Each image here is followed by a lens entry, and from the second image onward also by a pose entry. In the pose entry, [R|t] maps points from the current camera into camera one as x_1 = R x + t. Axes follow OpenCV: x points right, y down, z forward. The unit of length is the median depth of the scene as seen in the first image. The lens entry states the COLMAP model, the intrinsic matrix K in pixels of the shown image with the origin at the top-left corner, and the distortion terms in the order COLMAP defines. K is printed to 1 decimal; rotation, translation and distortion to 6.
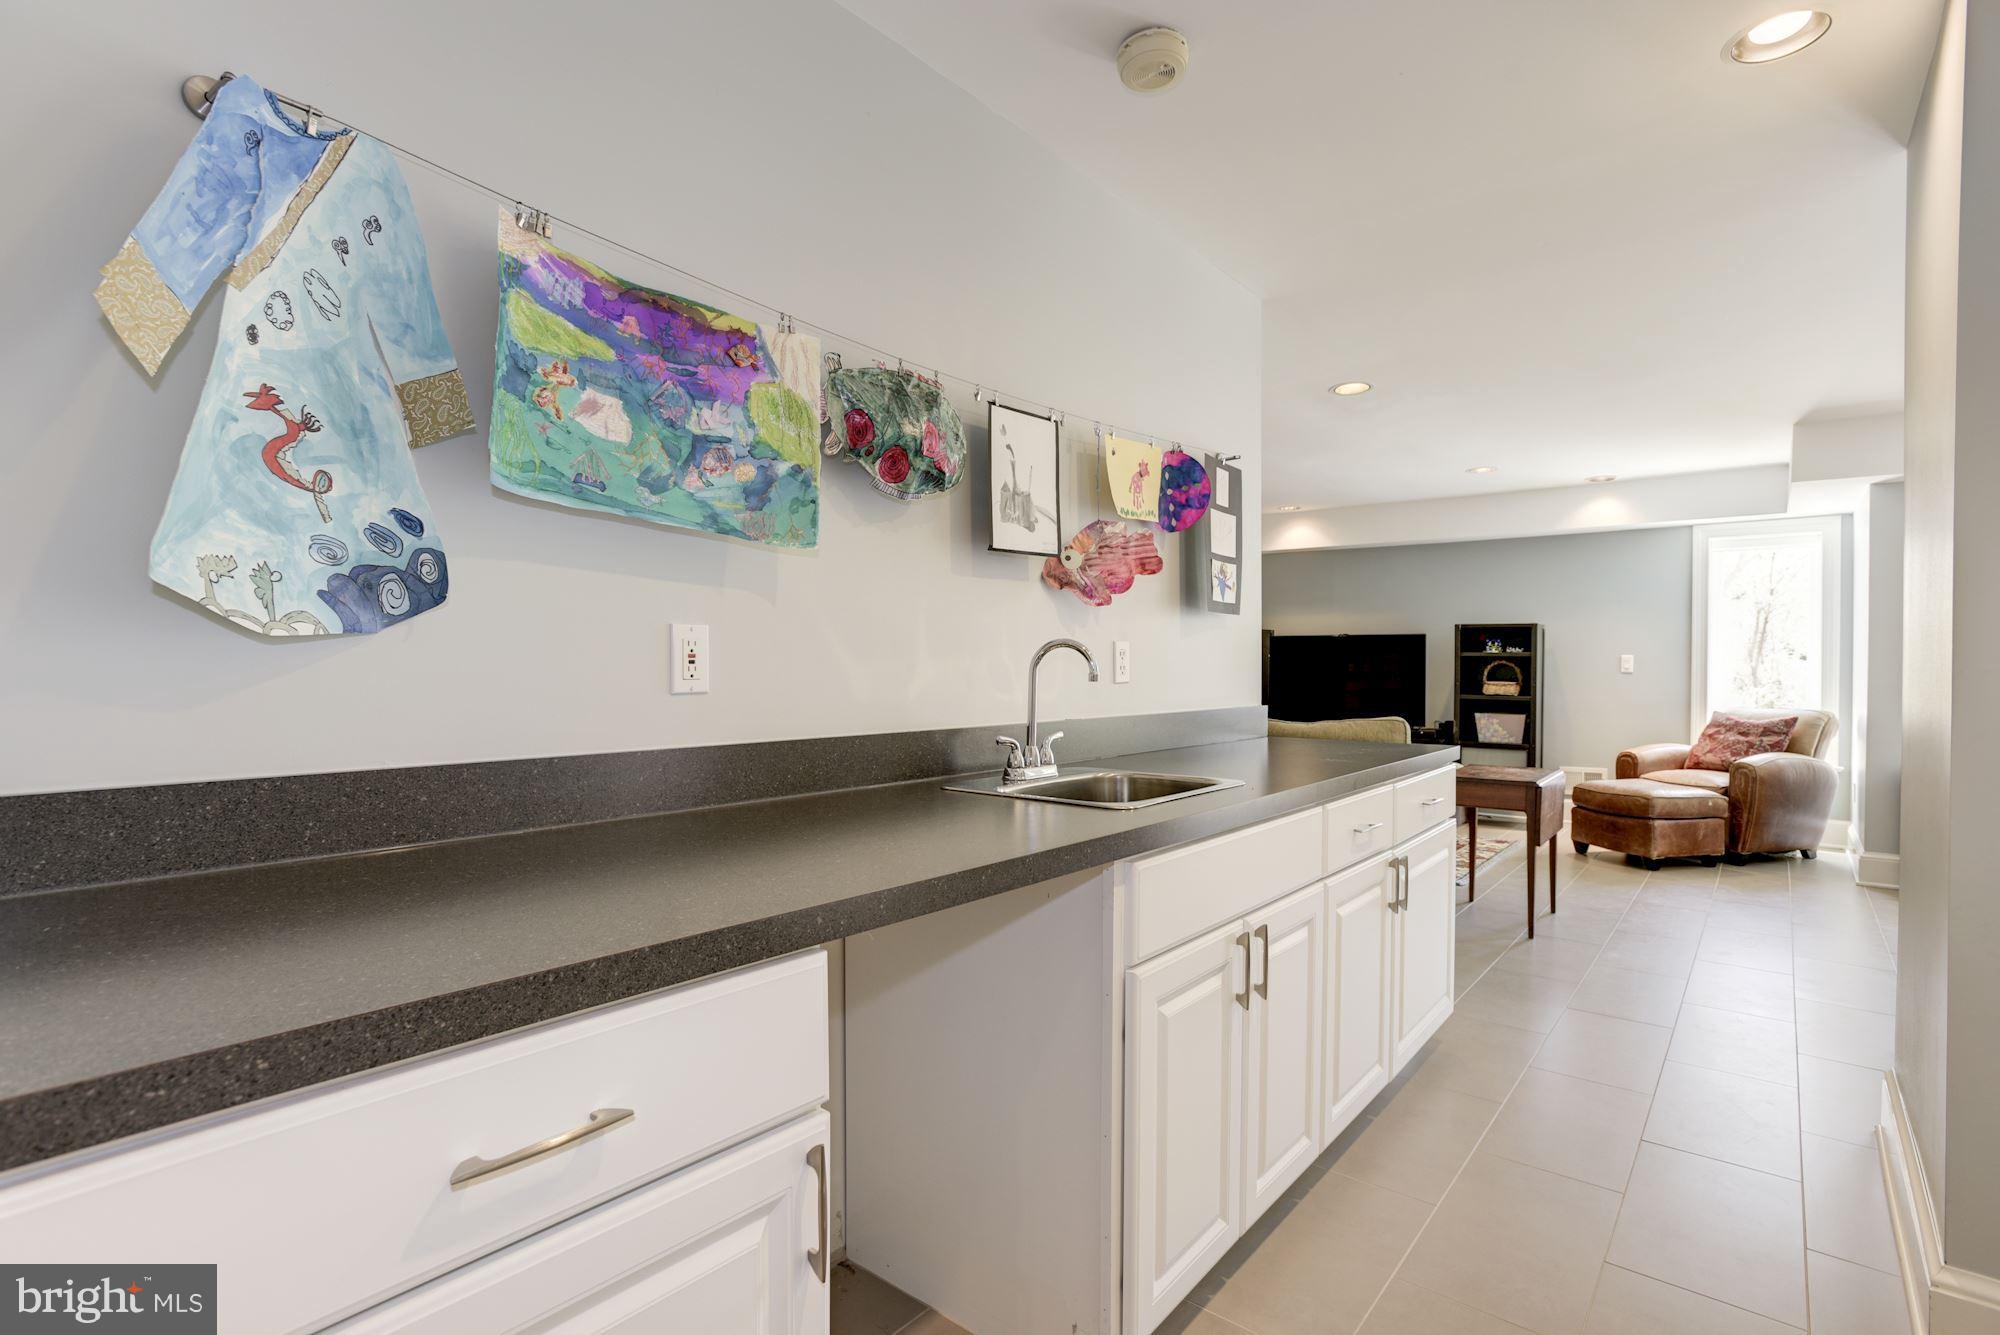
lens RADIAL K [[963.2, 0, 1001.2], [0, 963.2, 665.5], [0, 0, 1]] dist [-0.034807, -0.000534]
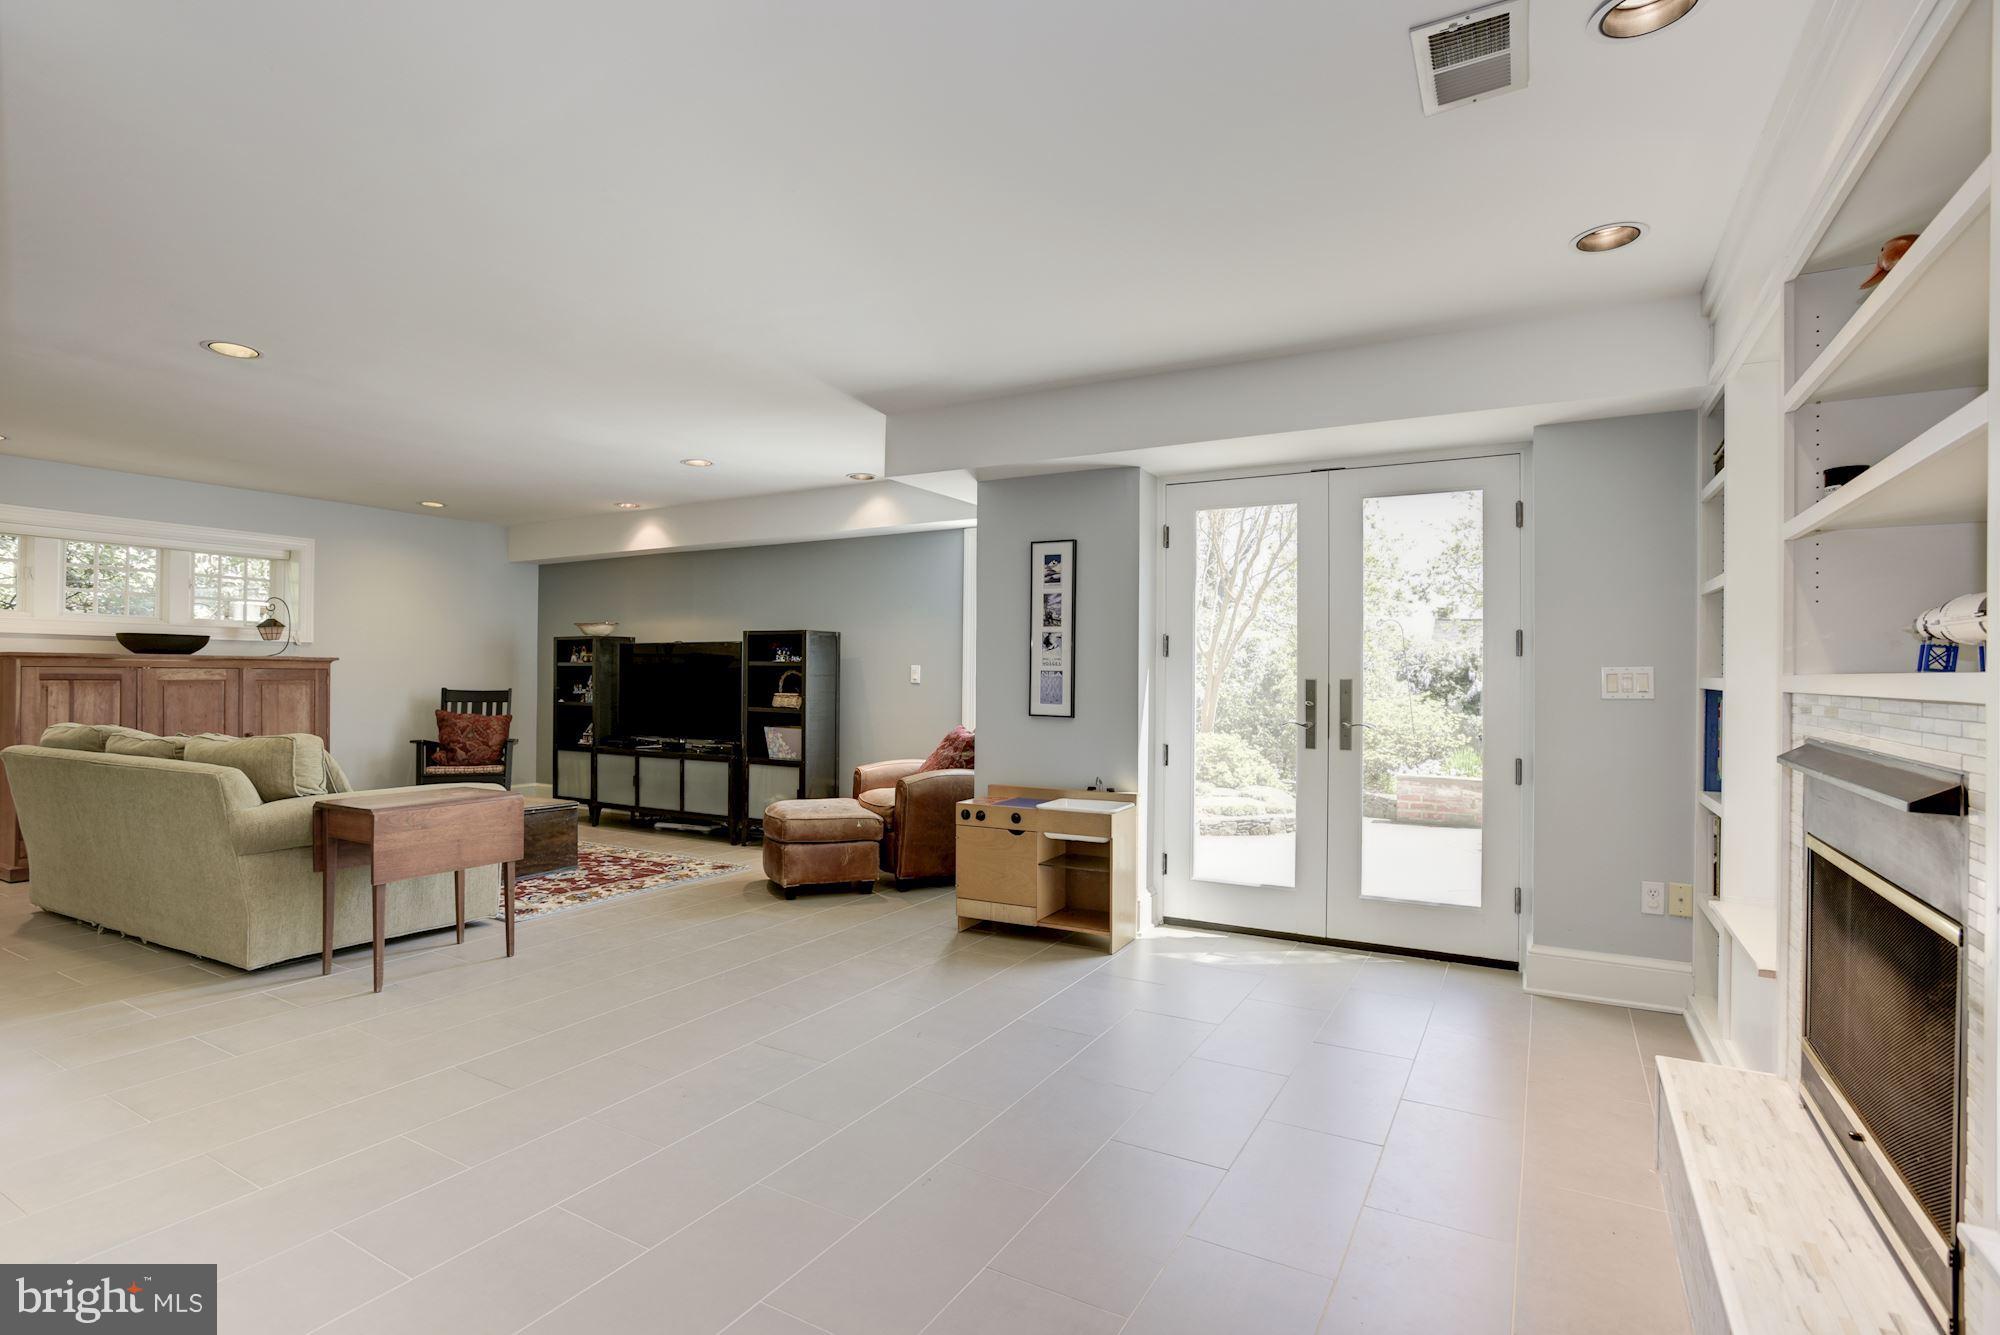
lens RADIAL K [[963.2, 0, 998.1], [0, 963.2, 667.4], [0, 0, 1]] dist [-0.034807, -0.000534]
pose [[0.985263, 0.004711, 0.170982, 0.715614], [-0.002709, 0.999925, -0.011939, 0.003166], [-0.171026, 0.011300, 0.985202, 0.049668]]
